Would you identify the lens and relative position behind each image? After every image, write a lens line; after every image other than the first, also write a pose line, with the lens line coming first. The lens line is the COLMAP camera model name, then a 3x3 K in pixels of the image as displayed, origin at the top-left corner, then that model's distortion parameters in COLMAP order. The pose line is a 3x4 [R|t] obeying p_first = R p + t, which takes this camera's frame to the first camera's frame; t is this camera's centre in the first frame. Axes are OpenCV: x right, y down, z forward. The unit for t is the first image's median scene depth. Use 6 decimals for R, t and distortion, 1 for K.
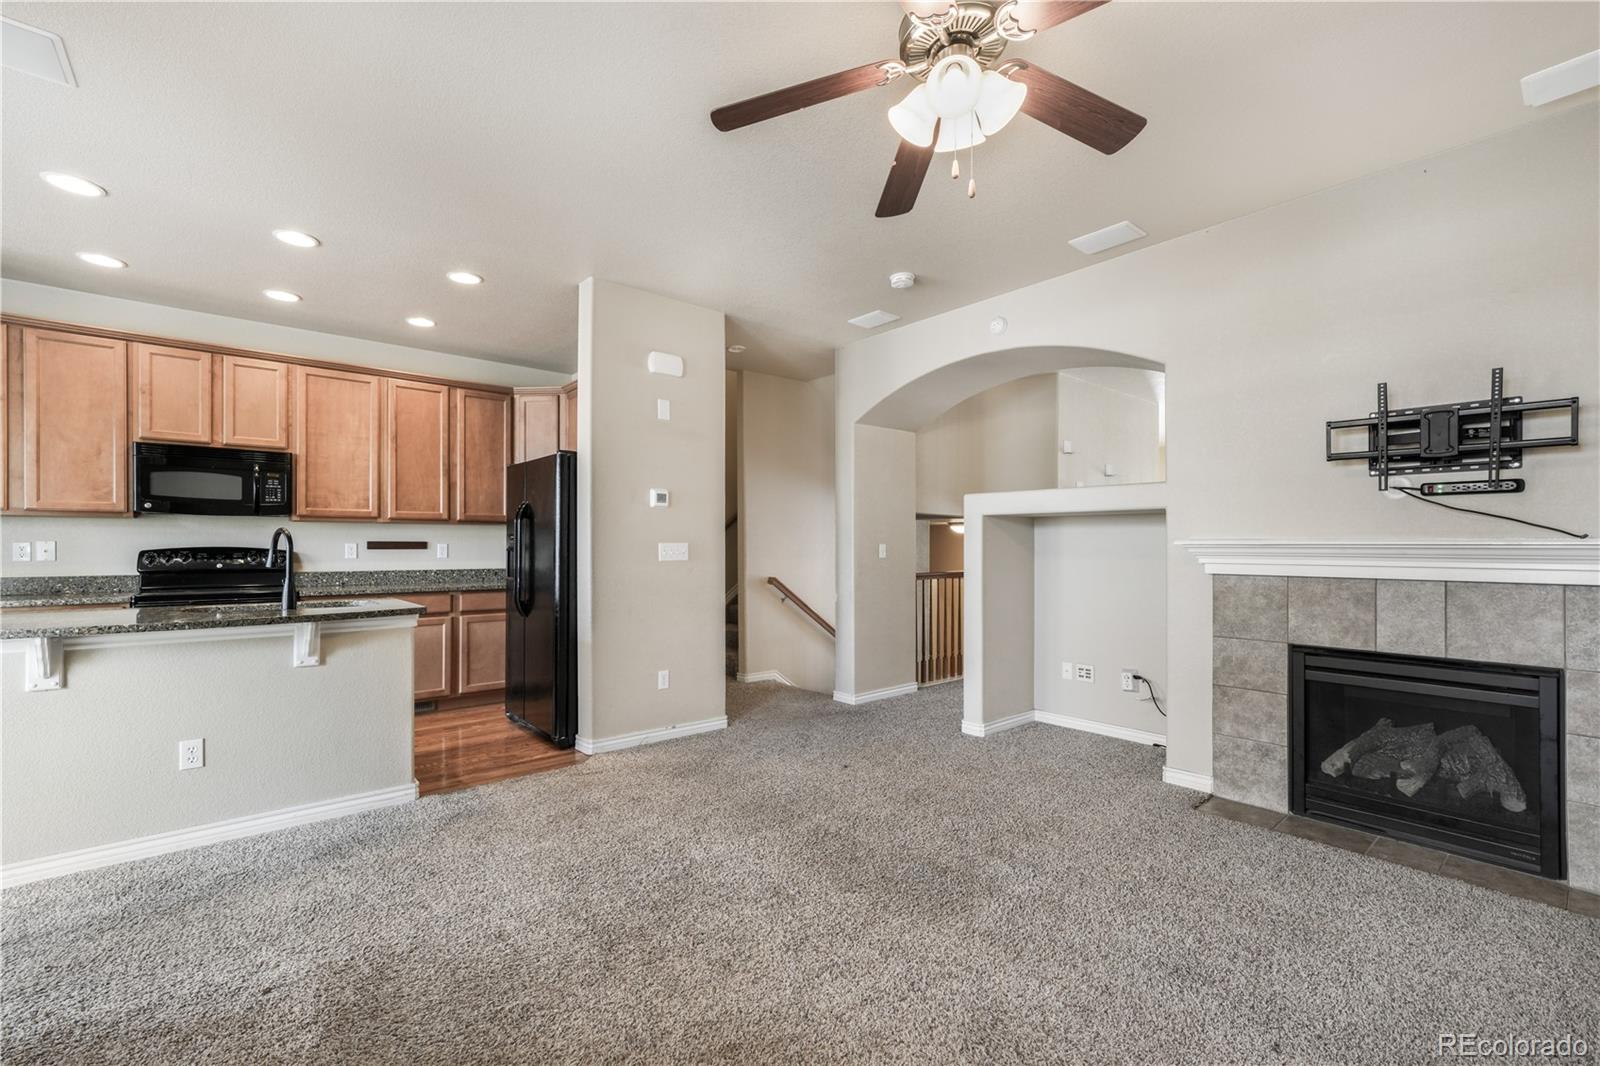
lens RADIAL K [[686.4, 0, 798.5], [0, 686.4, 545.2], [0, 0, 1]] dist [0.004265, 0.001490]
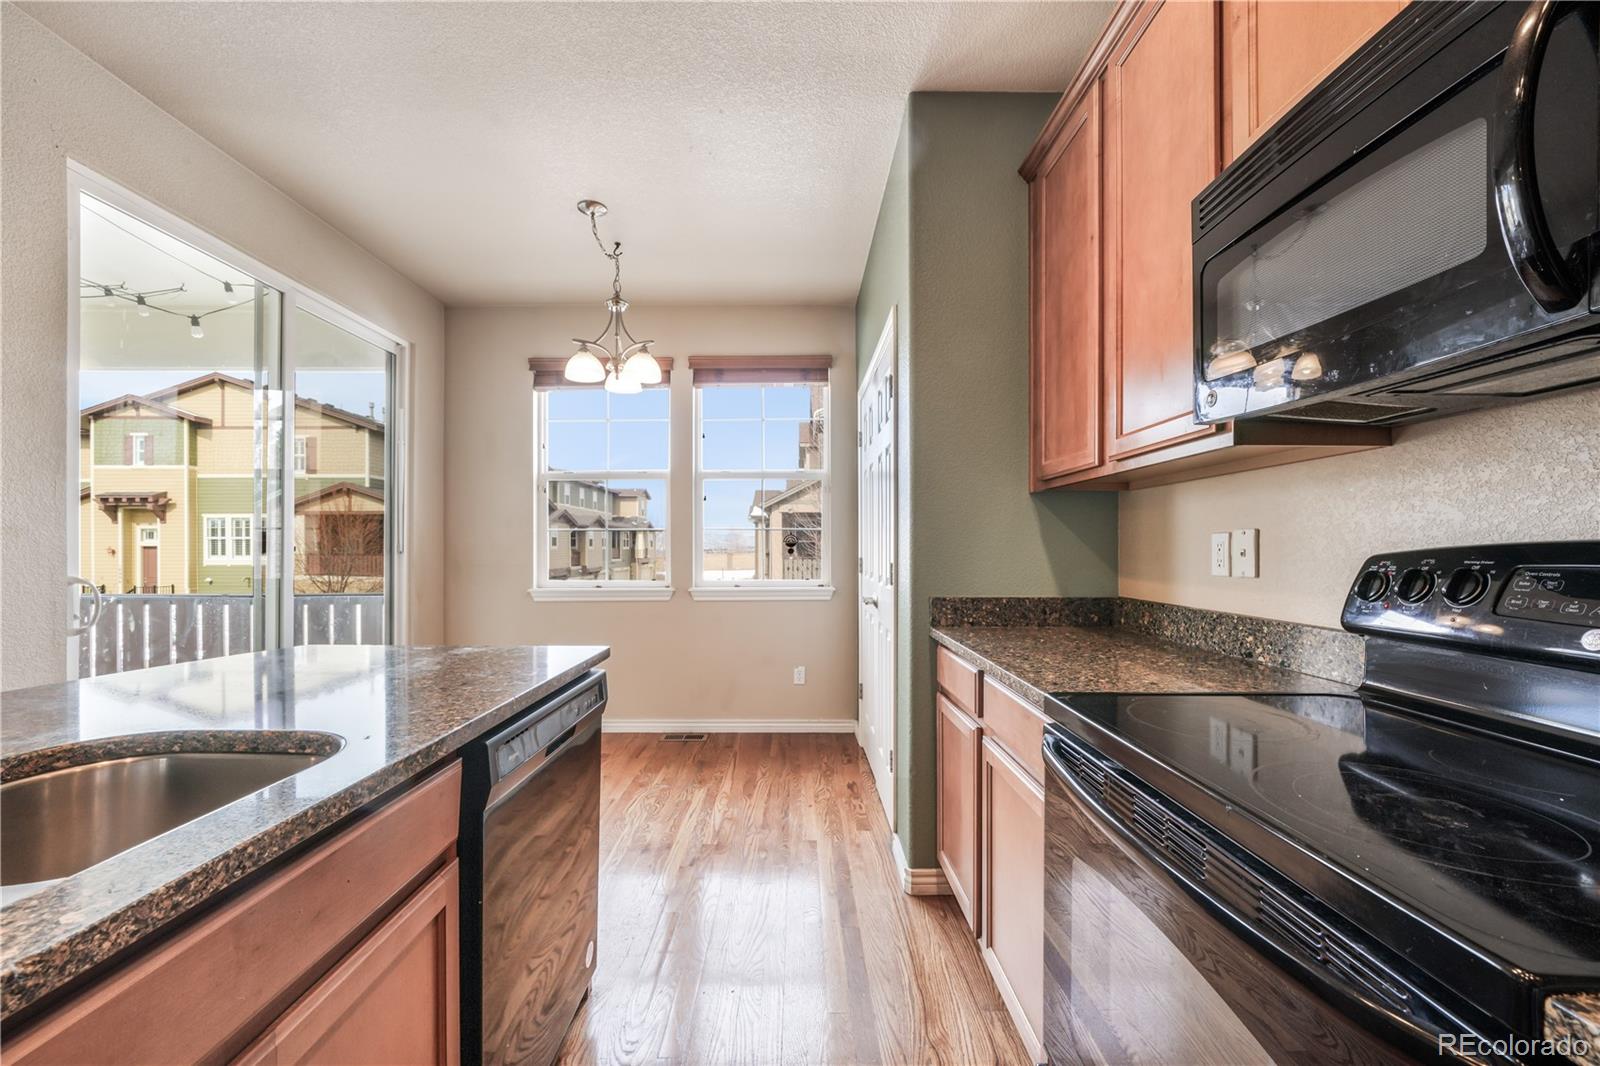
lens RADIAL K [[637.5, 0, 798.0], [0, 637.5, 545.0], [0, 0, 1]] dist [-0.009736, 0.002407]
pose [[-0.652803, -0.002195, -0.757525, -0.629180], [0.000402, 0.999995, -0.003243, 0.004671], [0.757528, -0.002421, -0.652798, 1.057125]]
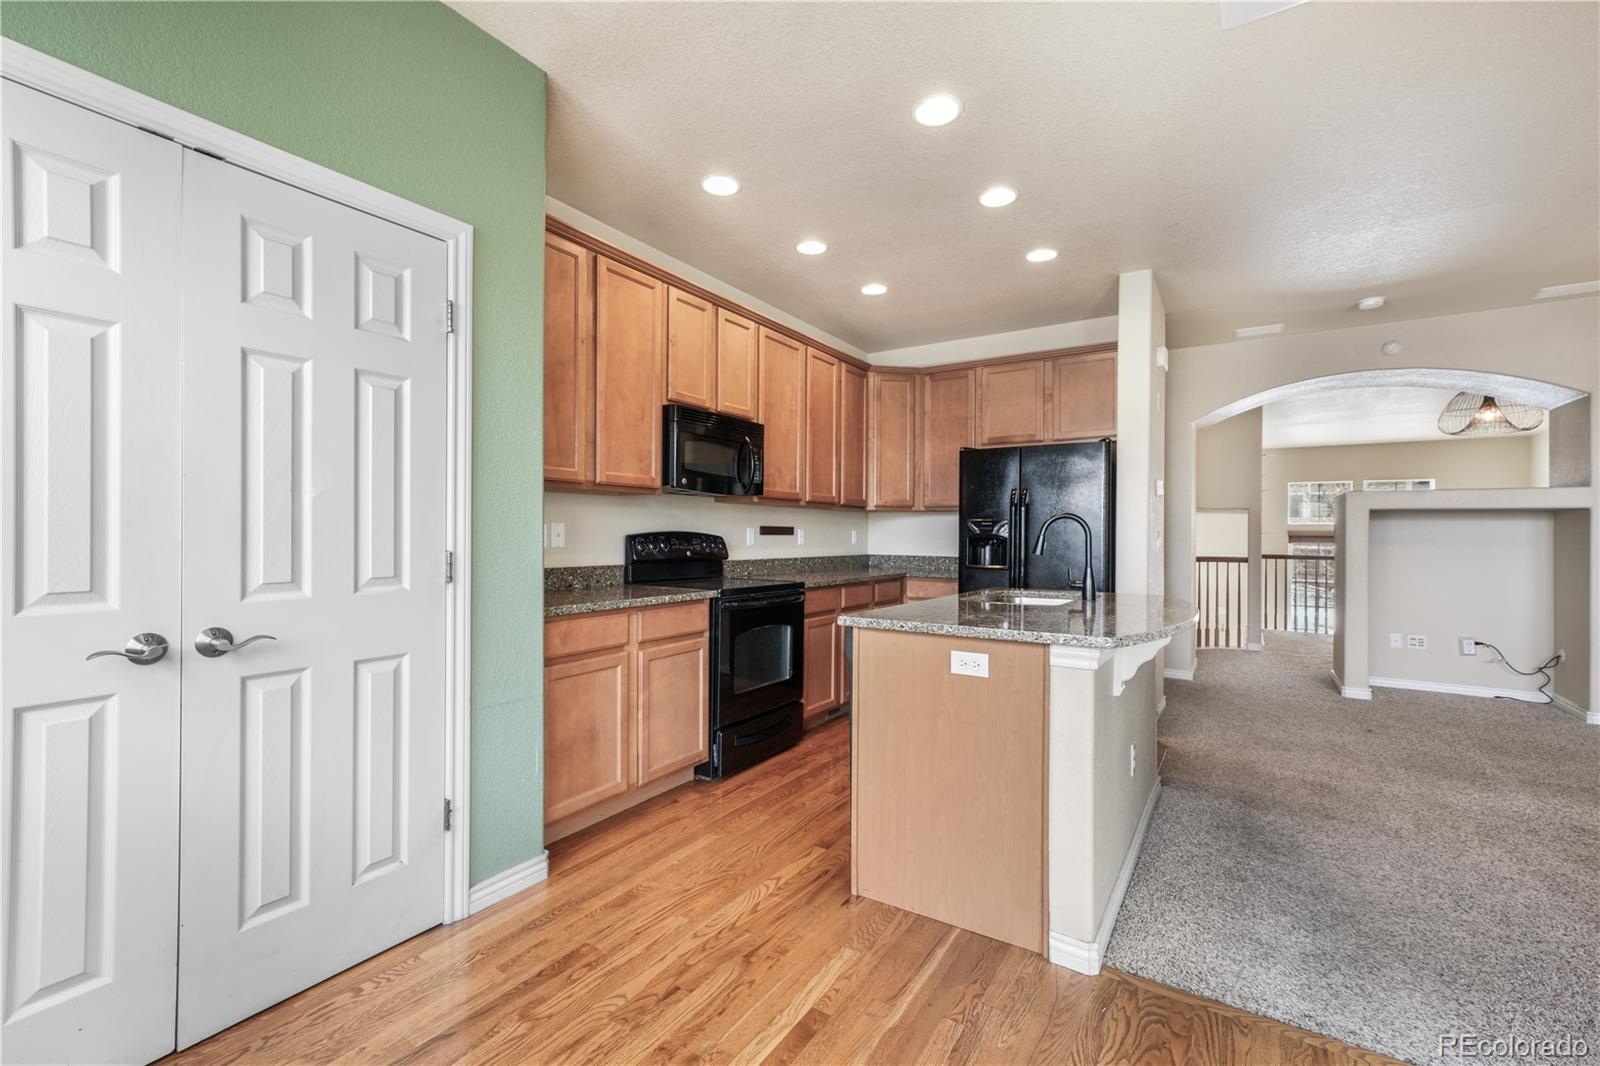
lens RADIAL K [[686.4, 0, 803.7], [0, 686.4, 533.1], [0, 0, 1]] dist [0.004265, 0.001490]
pose [[0.958308, 0.007509, 0.285639, -1.052550], [-0.007846, 0.999969, 0.000035, 0.003924], [-0.285630, -0.002274, 0.958337, 0.165343]]
